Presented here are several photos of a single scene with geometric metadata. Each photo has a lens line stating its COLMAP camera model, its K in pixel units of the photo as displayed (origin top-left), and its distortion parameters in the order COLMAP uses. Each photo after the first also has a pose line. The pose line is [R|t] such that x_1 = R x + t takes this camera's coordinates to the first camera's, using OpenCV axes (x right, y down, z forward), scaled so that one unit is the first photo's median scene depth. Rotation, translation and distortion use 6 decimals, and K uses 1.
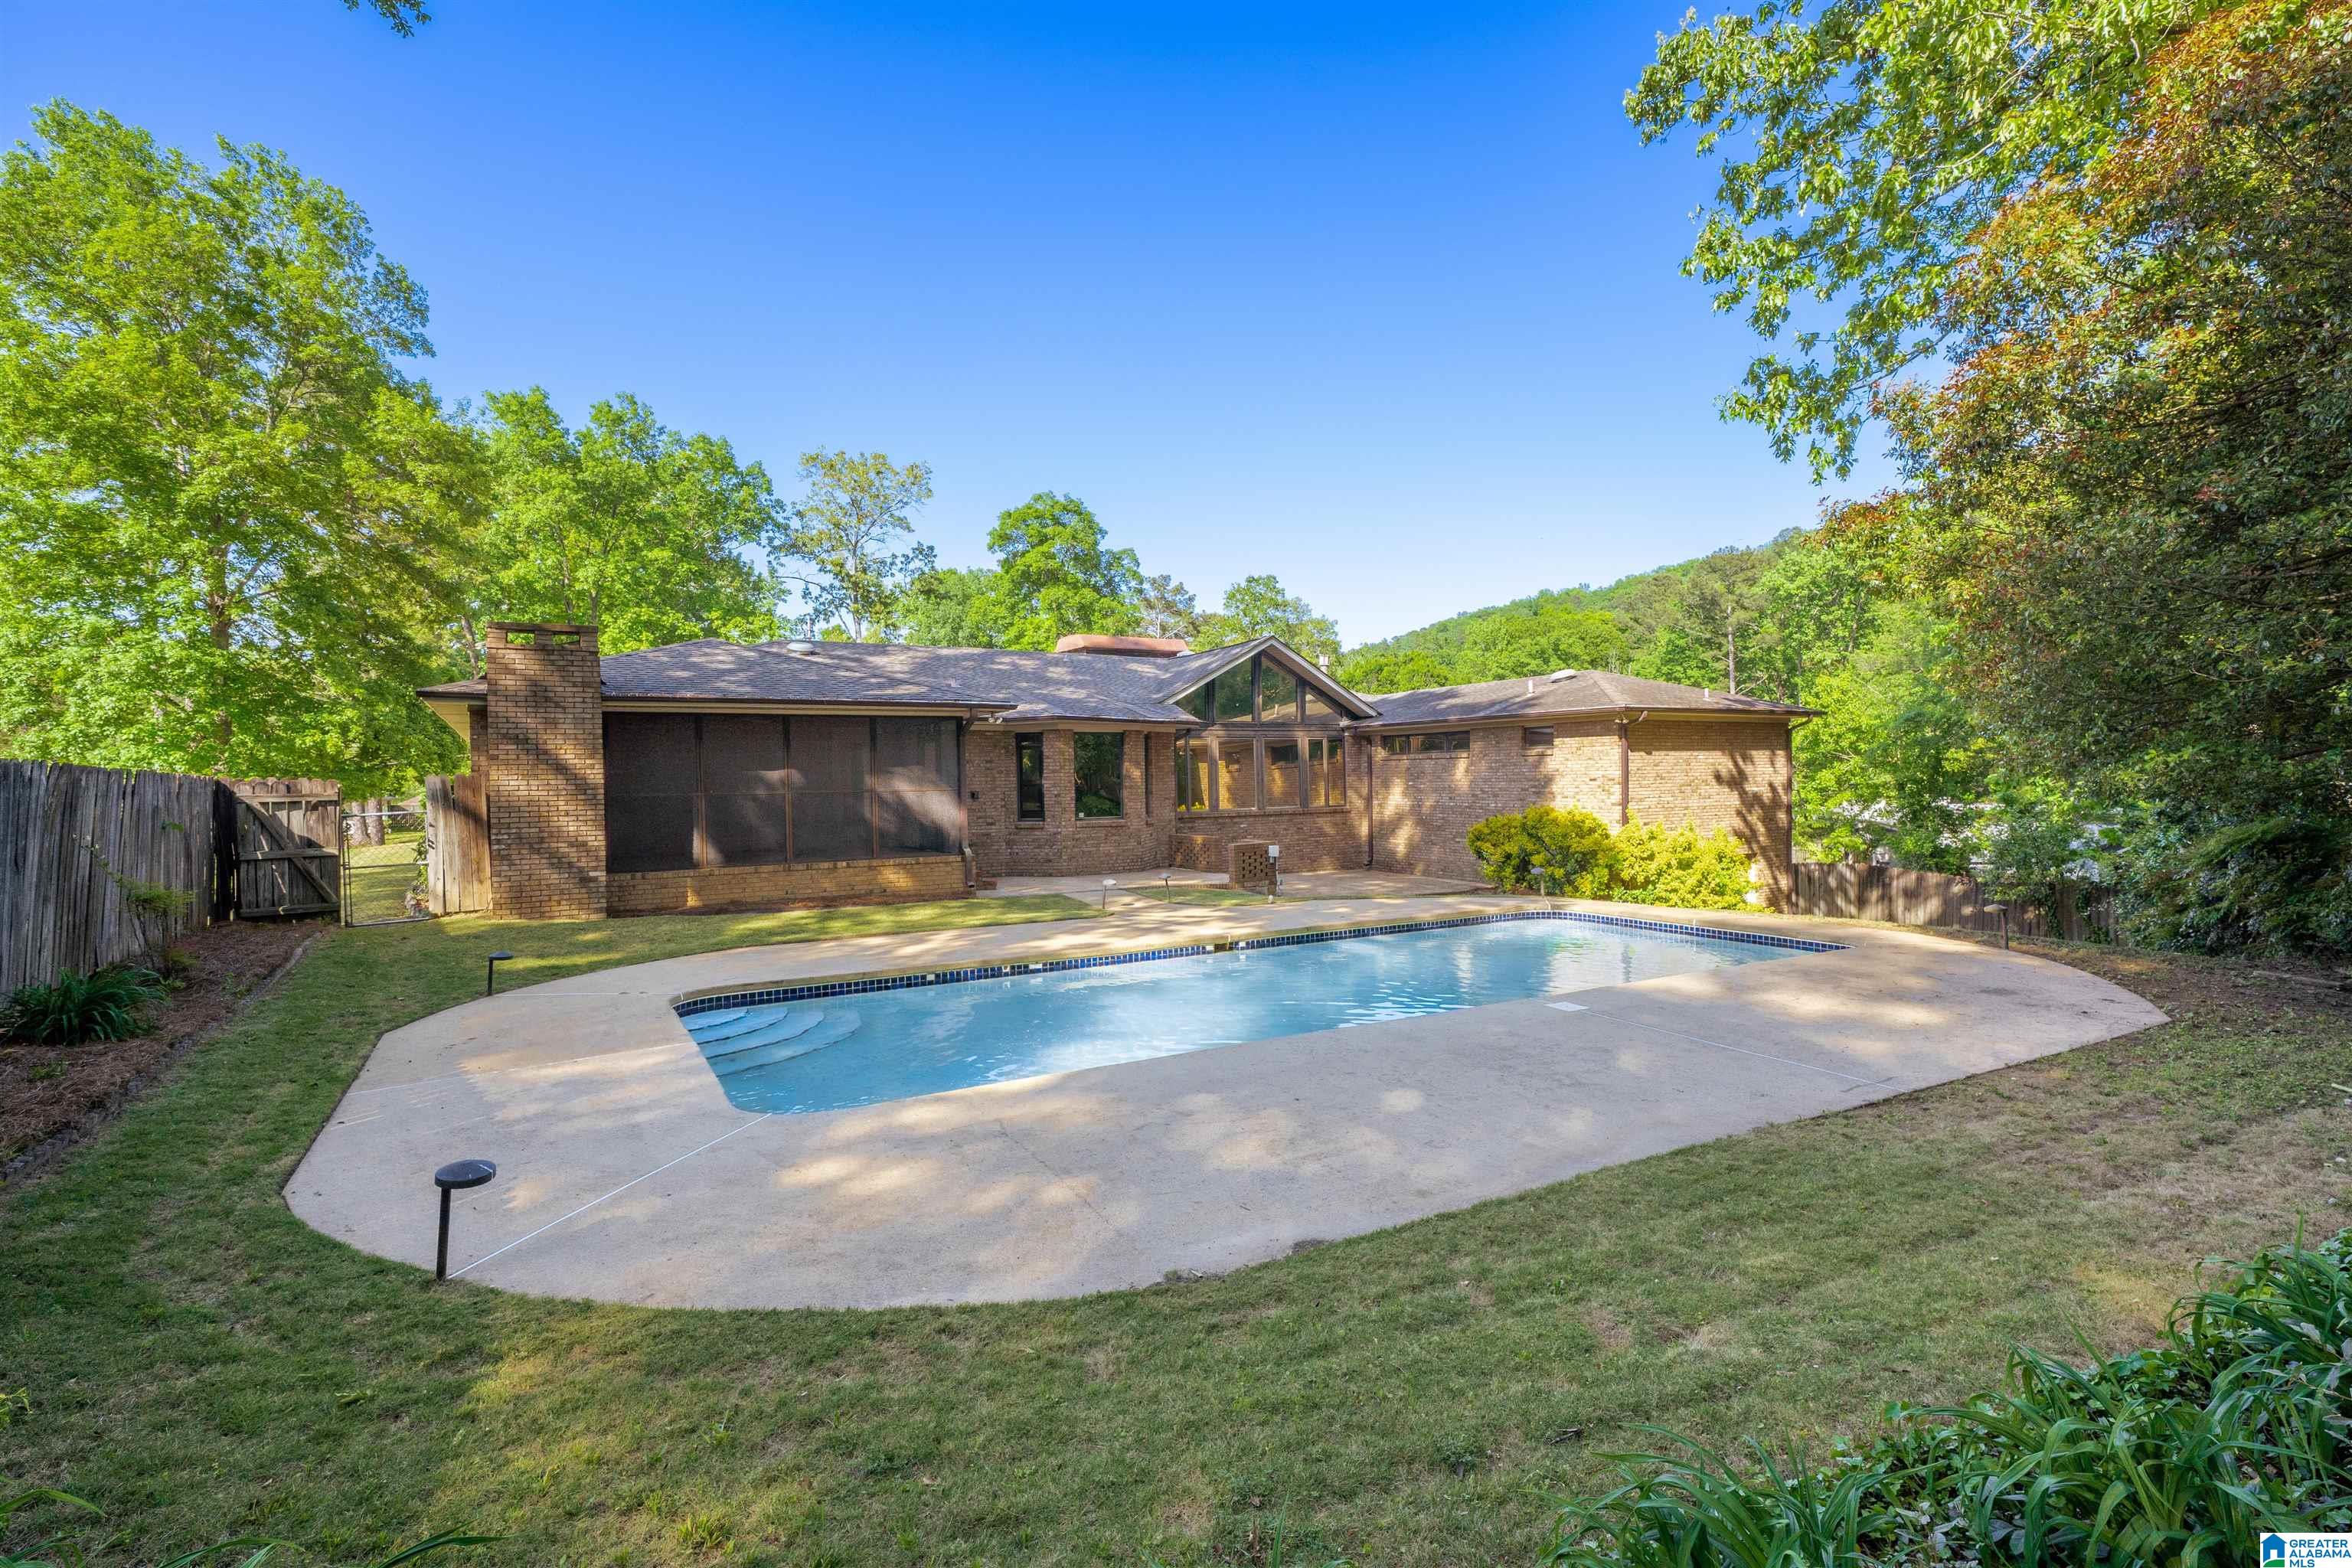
lens RADIAL K [[1160.6, 0, 1176.0], [0, 1160.6, 784.0], [0, 0, 1]] dist [-0.000299, 0.000561]
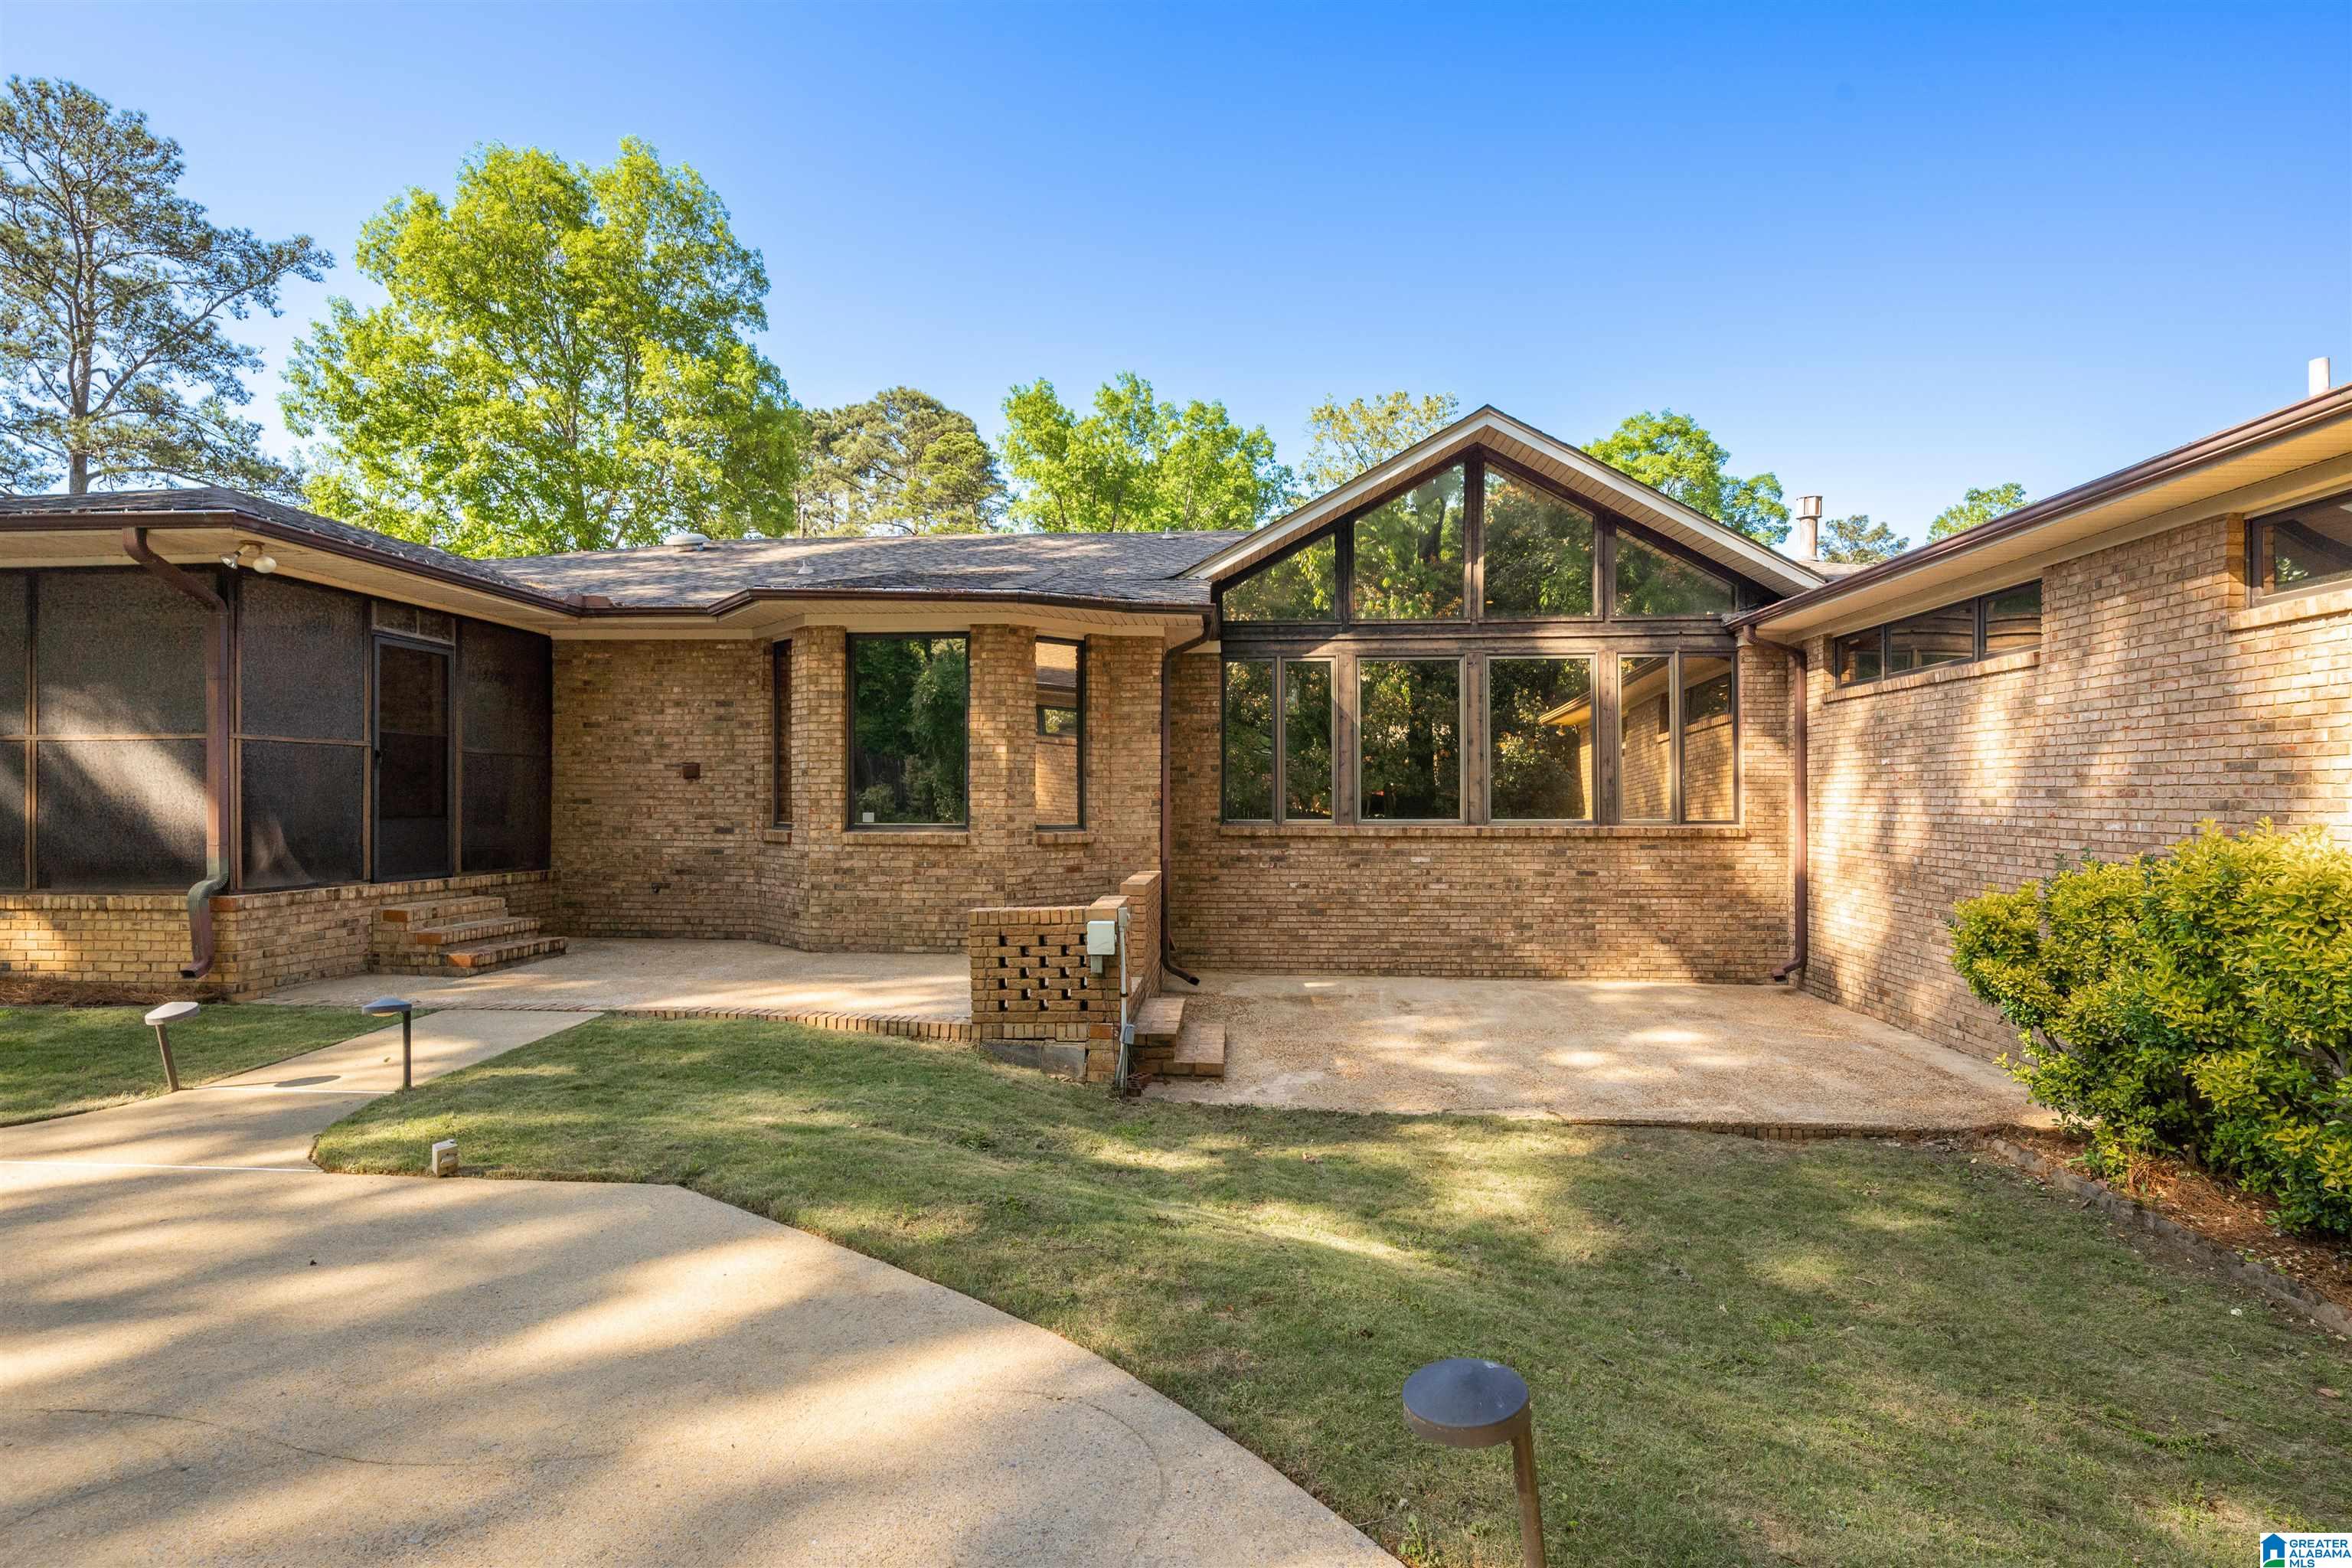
lens RADIAL K [[1160.6, 0, 1176.0], [0, 1160.6, 784.0], [0, 0, 1]] dist [-0.000299, 0.000561]
pose [[0.814625, 0.007728, -0.579936, 0.273611], [-0.017910, 0.999770, -0.011835, 0.016541], [0.579711, 0.020027, 0.814576, 0.694151]]
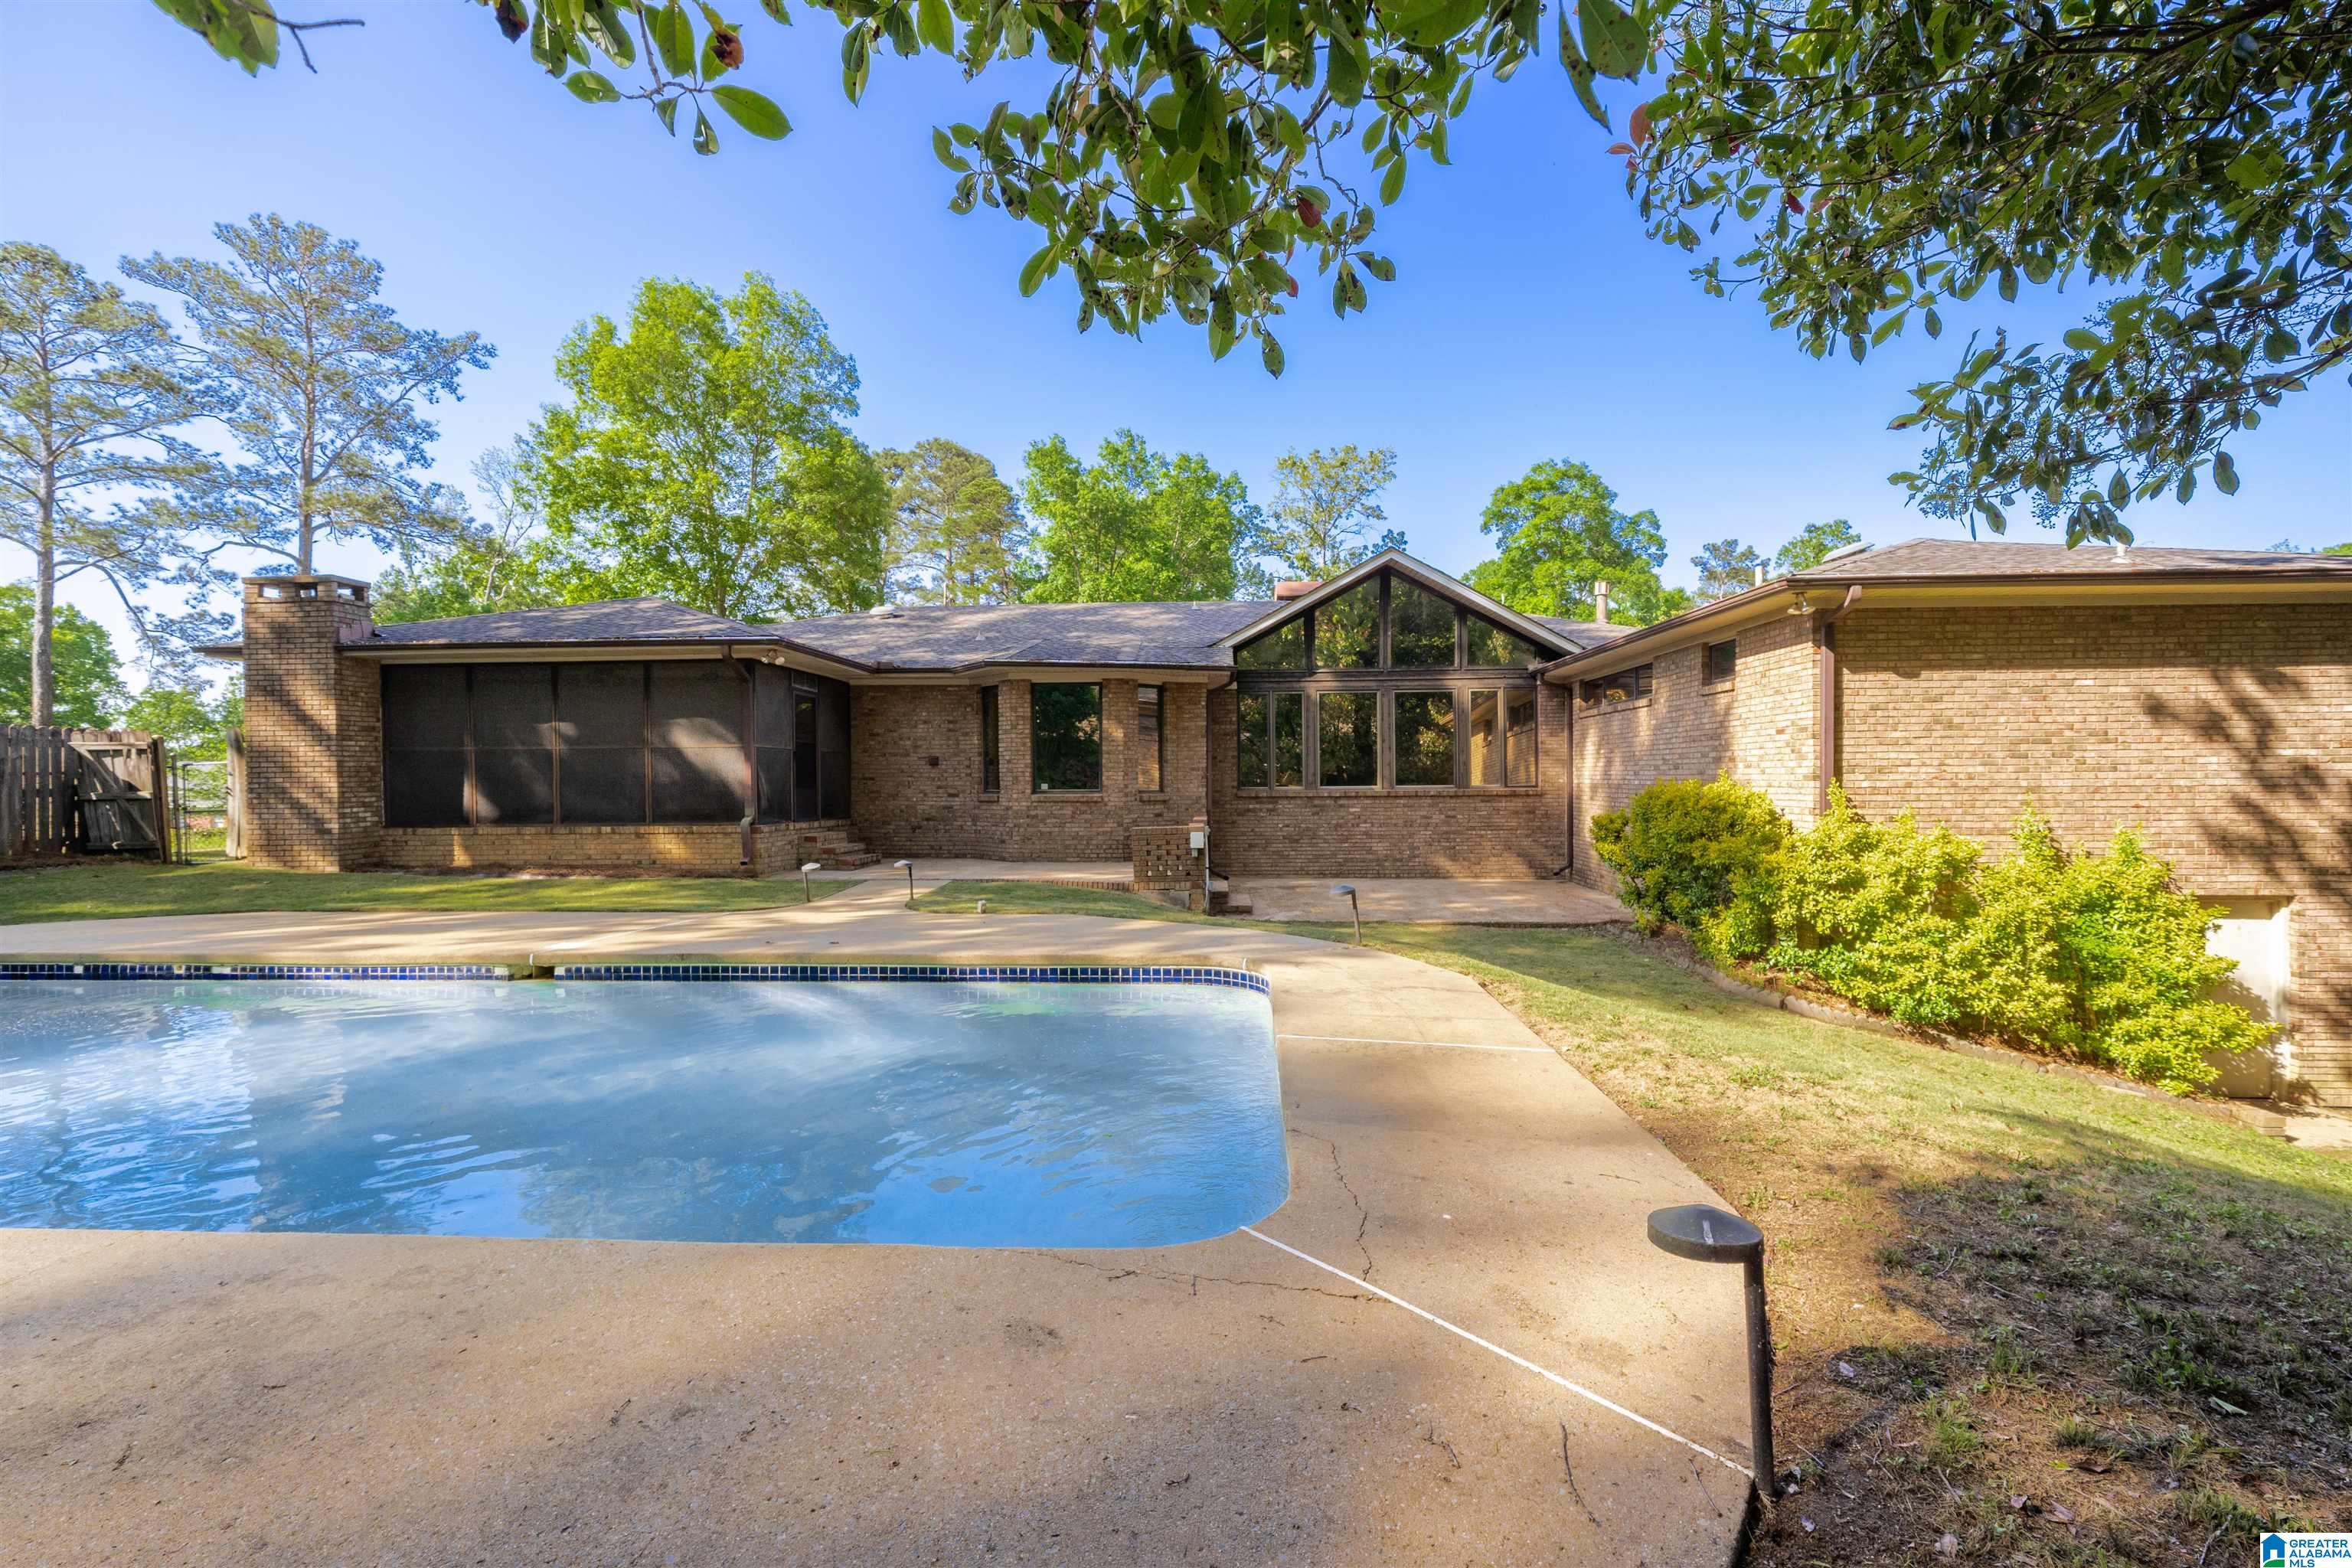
lens RADIAL K [[1052.2, 0, 1168.9], [0, 1052.2, 787.8], [0, 0, 1]] dist [0.009019, -0.000075]
pose [[0.824624, 0.013283, -0.565525, 0.395533], [-0.010569, 0.999912, 0.008074, 0.020356], [0.565582, -0.000681, 0.824692, 0.445227]]
